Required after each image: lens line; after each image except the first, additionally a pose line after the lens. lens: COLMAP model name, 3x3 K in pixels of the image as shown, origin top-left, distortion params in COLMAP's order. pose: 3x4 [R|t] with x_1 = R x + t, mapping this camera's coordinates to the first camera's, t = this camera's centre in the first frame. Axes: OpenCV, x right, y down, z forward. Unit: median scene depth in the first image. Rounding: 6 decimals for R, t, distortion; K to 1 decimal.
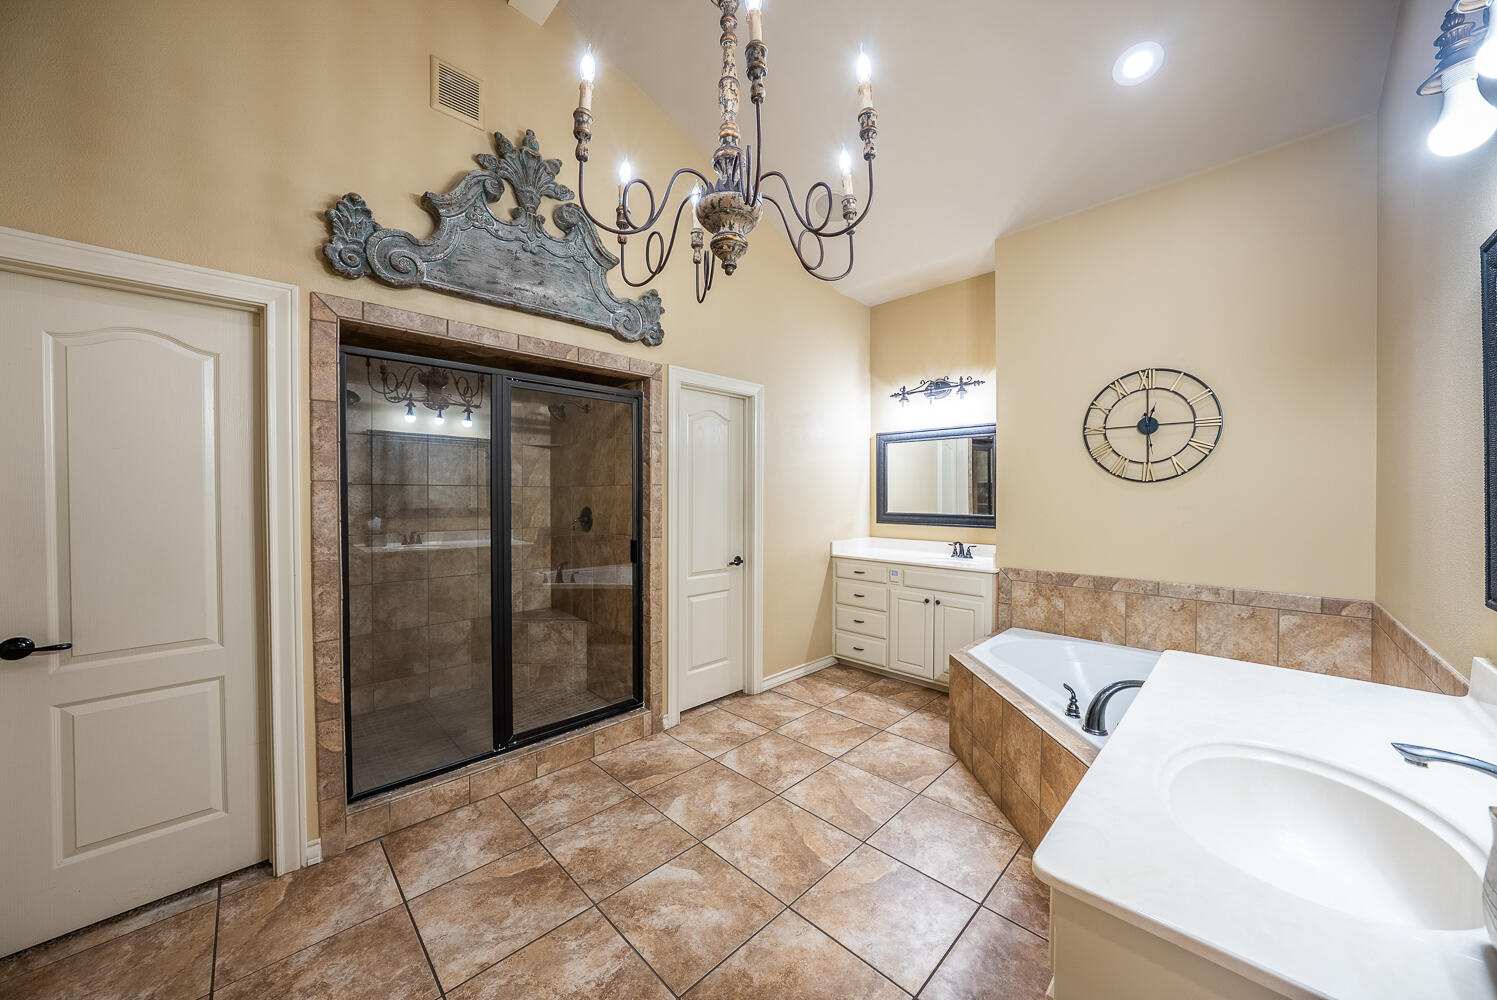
lens RADIAL K [[515.6, 0, 745.4], [0, 515.6, 498.2], [0, 0, 1]] dist [-0.016499, -0.000051]
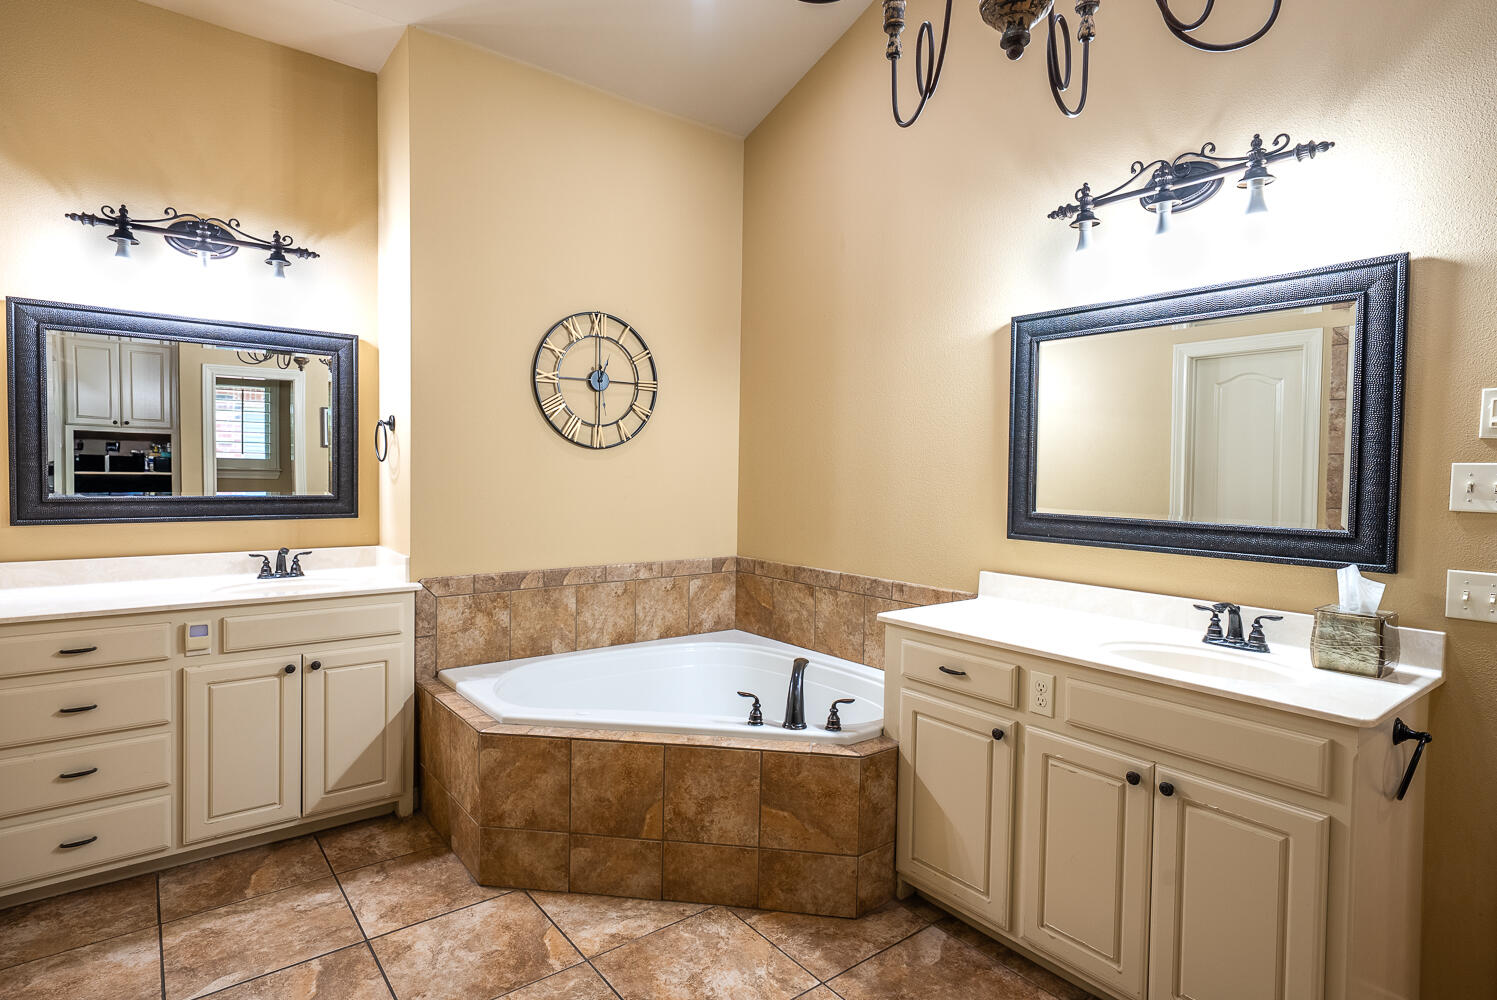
lens RADIAL K [[773.6, 0, 745.9], [0, 773.6, 499.9], [0, 0, 1]] dist [0.005940, 0.001103]
pose [[0.114541, -0.036484, 0.992748, -0.434345], [-0.007664, 0.999263, 0.037608, 0.002414], [-0.993389, -0.011916, 0.114177, 0.596452]]
